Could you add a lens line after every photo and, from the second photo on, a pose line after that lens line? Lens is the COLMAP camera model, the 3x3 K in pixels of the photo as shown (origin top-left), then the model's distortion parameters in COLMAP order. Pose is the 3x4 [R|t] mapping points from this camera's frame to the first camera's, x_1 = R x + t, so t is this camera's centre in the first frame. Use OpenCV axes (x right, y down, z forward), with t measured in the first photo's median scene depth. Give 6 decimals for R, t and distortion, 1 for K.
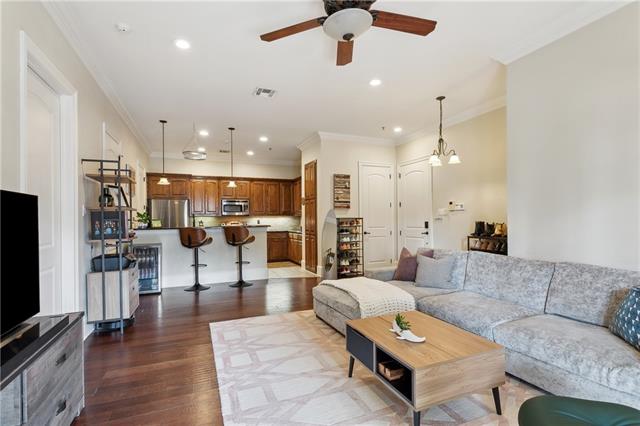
lens RADIAL K [[304.4, 0, 323.0], [0, 304.4, 216.2], [0, 0, 1]] dist [-0.000187, 0.000666]
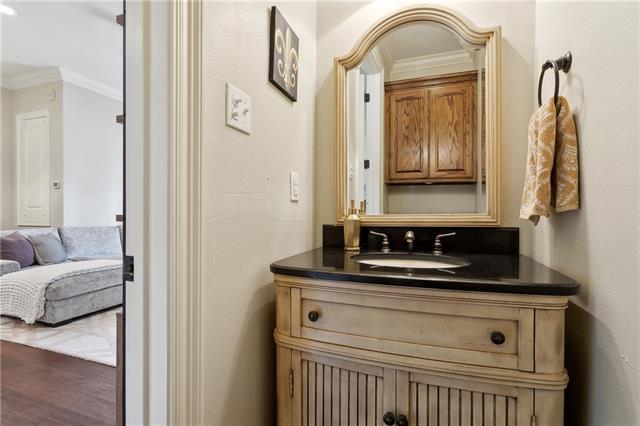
lens RADIAL K [[304.4, 0, 315.8], [0, 304.4, 213.9], [0, 0, 1]] dist [-0.000187, 0.000666]
pose [[-0.729136, 0.004054, 0.684357, -0.656574], [-0.001455, 0.999971, -0.007474, 0.046678], [-0.684368, -0.006445, -0.729109, 0.756273]]
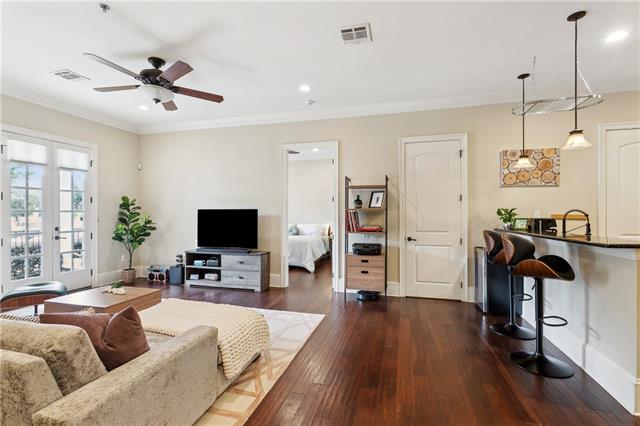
lens RADIAL K [[304.4, 0, 313.5], [0, 304.4, 212.1], [0, 0, 1]] dist [-0.000187, 0.000666]
pose [[-0.646745, 0.007933, -0.762665, 0.309895], [0.012658, 0.999920, -0.000333, -0.009898], [0.762601, -0.009869, -0.646793, 1.079833]]
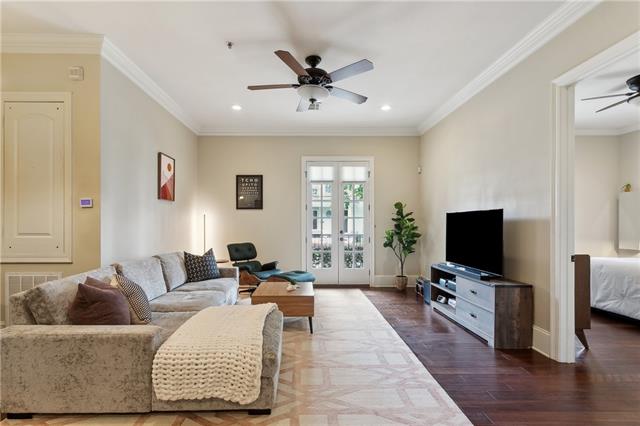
lens RADIAL K [[304.4, 0, 302.9], [0, 304.4, 223.1], [0, 0, 1]] dist [-0.000187, 0.000666]
pose [[-0.916543, 0.009580, 0.399821, -0.191941], [0.004082, 0.999885, -0.014601, 0.012175], [-0.399915, -0.011750, -0.916477, 0.993486]]
